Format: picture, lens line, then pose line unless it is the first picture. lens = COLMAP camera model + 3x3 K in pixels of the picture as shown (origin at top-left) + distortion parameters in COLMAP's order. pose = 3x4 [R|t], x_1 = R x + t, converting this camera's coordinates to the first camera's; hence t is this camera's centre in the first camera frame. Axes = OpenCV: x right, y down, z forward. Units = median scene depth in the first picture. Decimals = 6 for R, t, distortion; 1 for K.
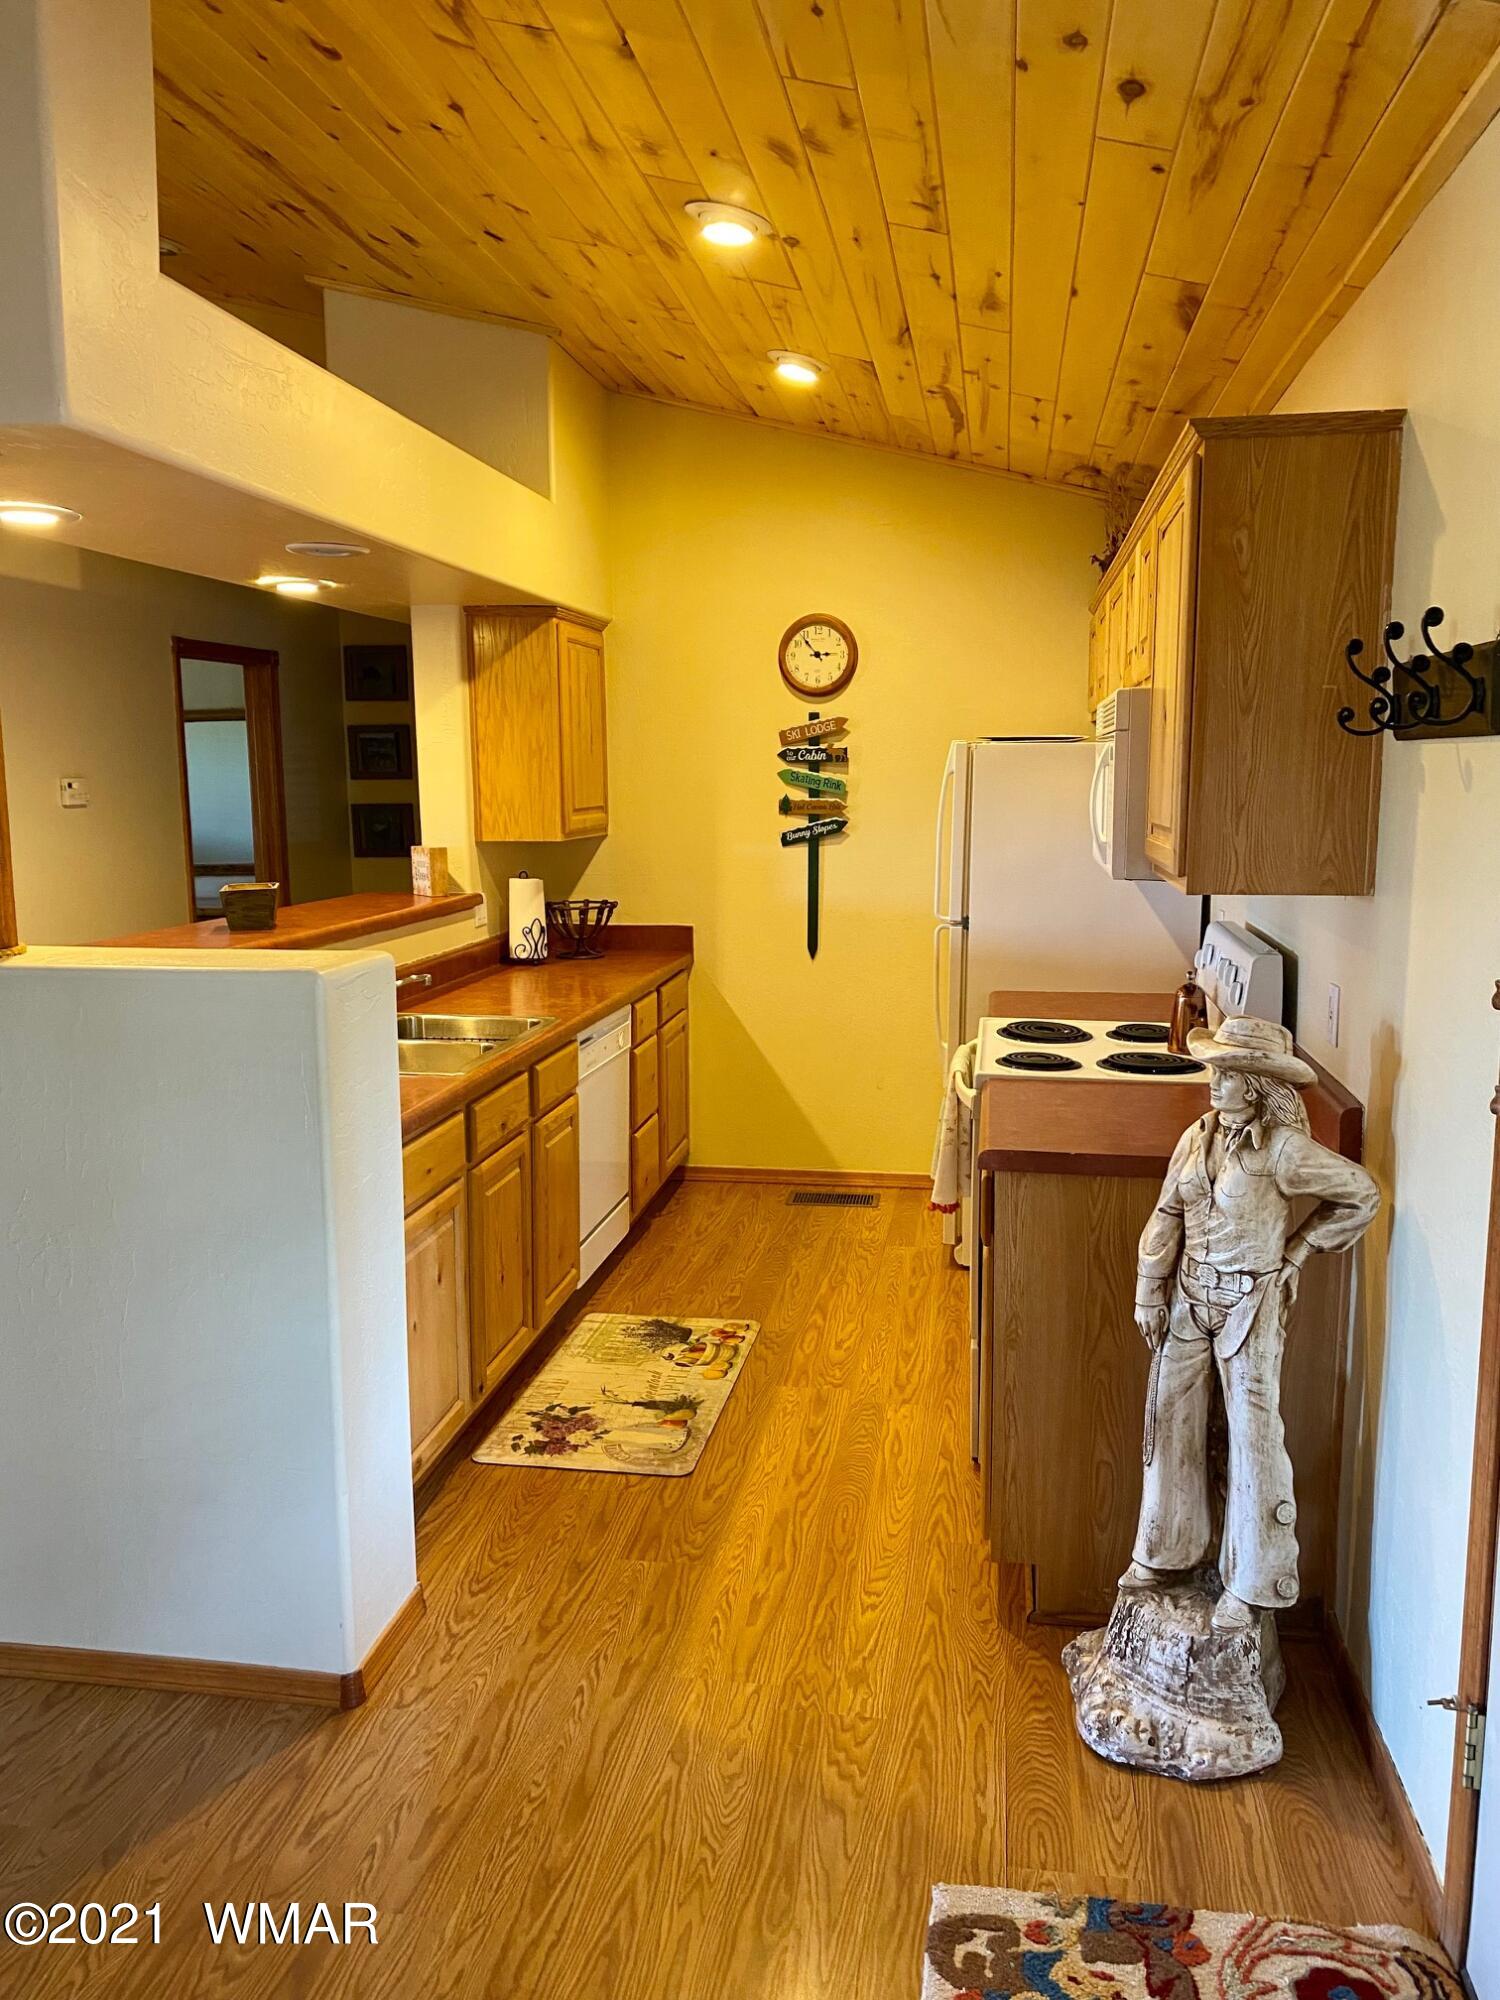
lens RADIAL K [[1507.2, 0, 750.0], [0, 1507.2, 1000.0], [0, 0, 1]] dist [0.046357, -0.055661]
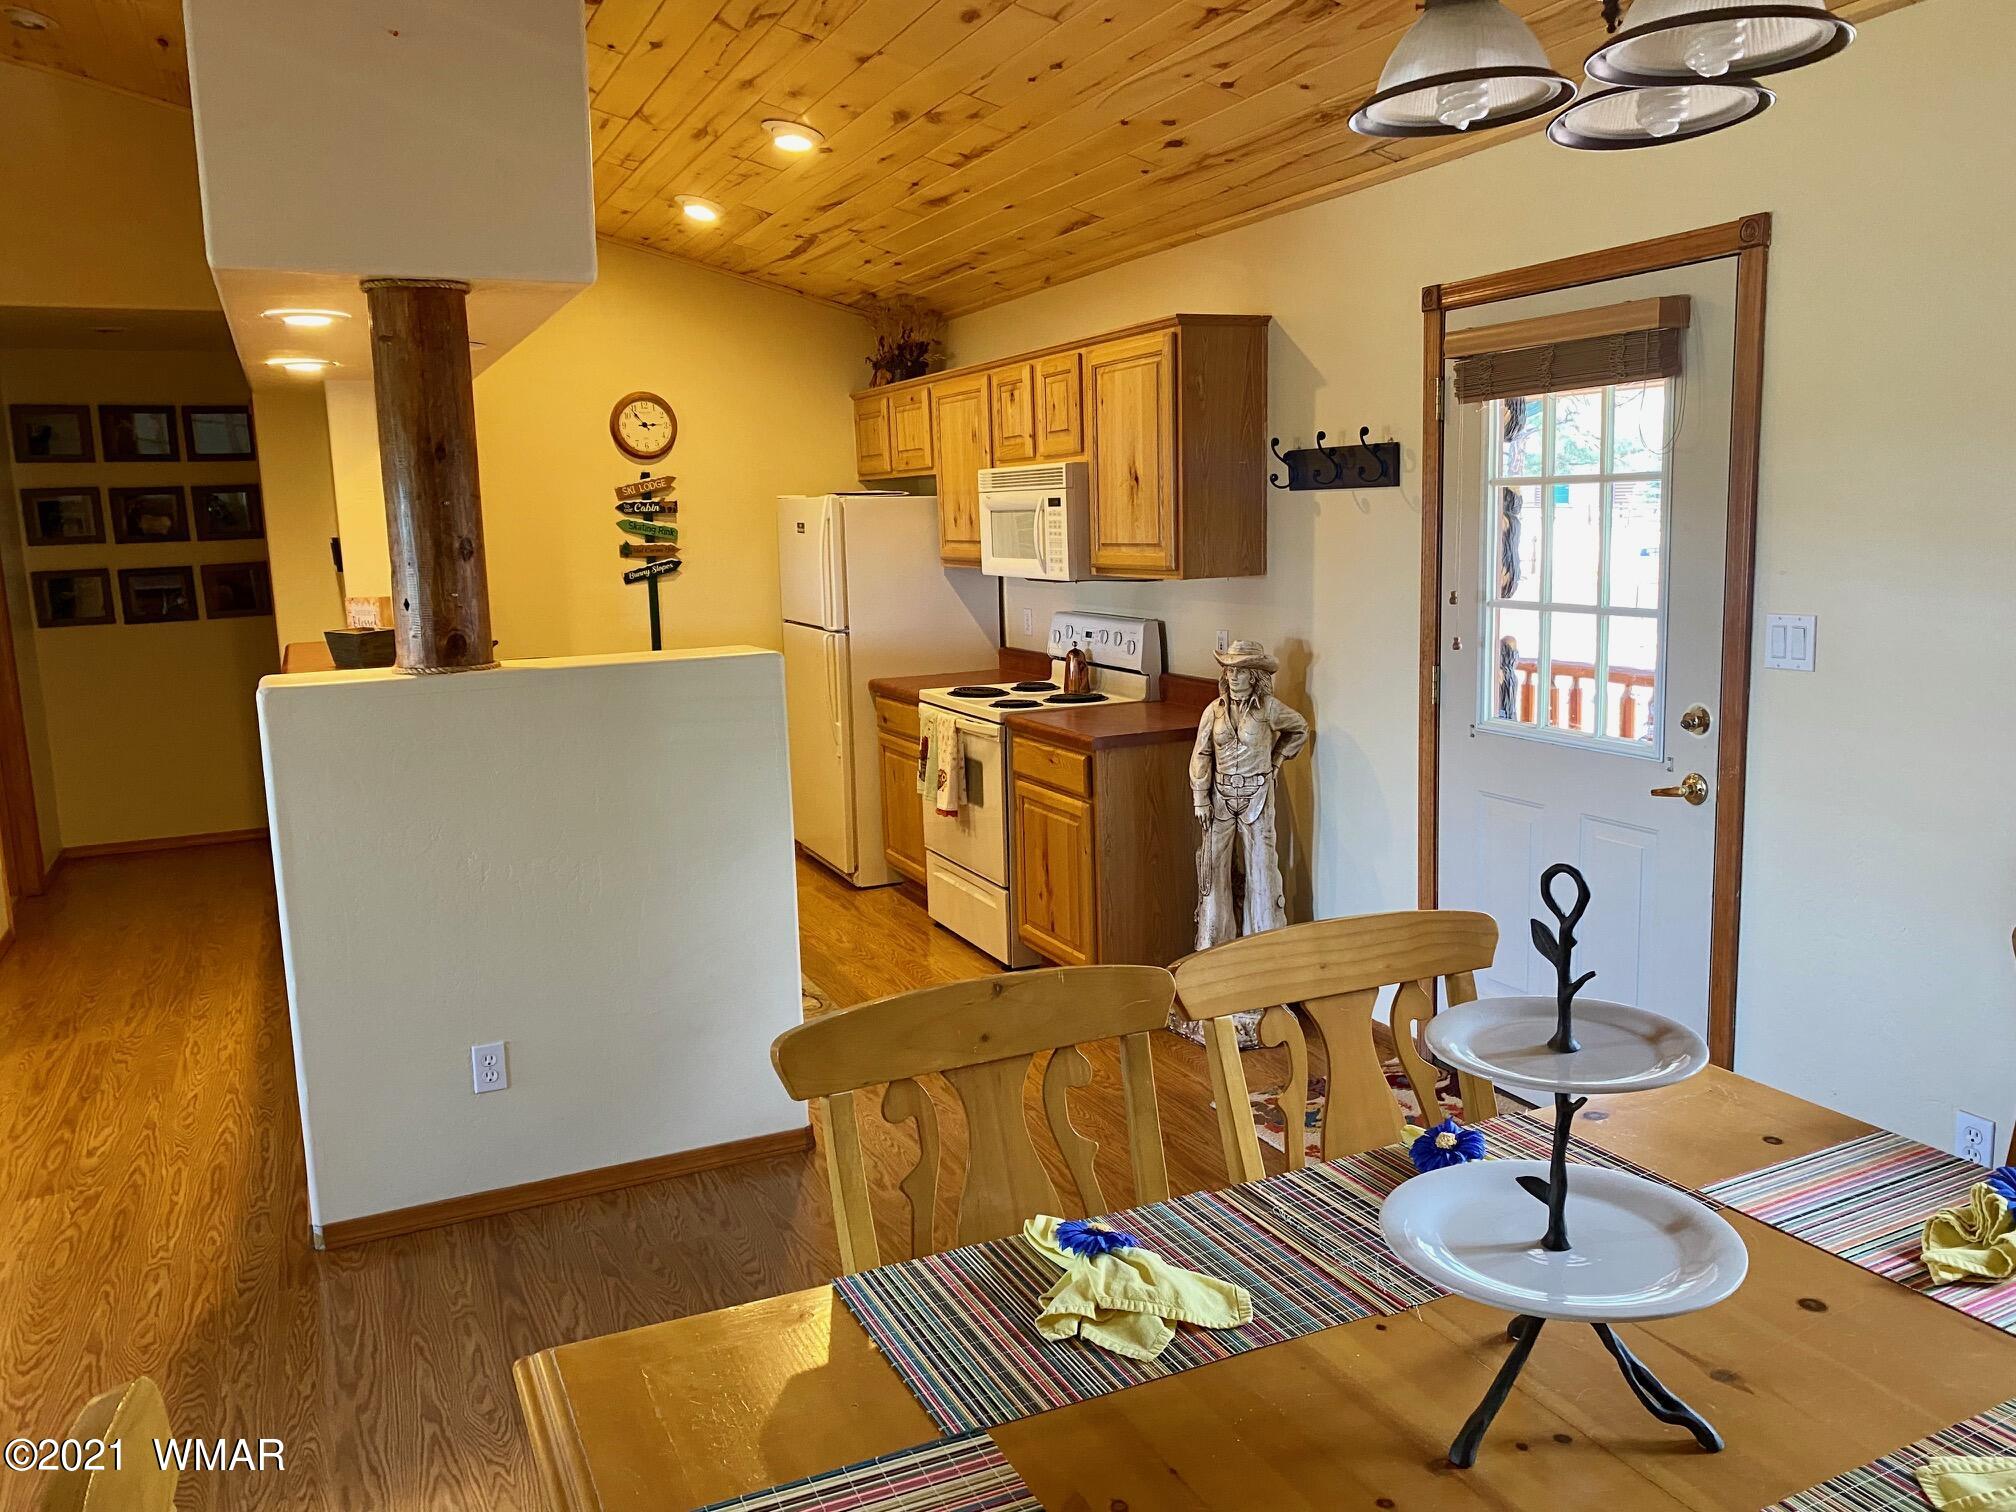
lens RADIAL K [[1519.3, 0, 1016.3], [0, 1519.3, 752.8], [0, 0, 1]] dist [0.046357, -0.055661]
pose [[0.826453, -0.111881, 0.551778, -0.414599], [0.110393, 0.993234, 0.036046, 0.021963], [-0.552077, 0.031122, 0.833212, -0.177727]]
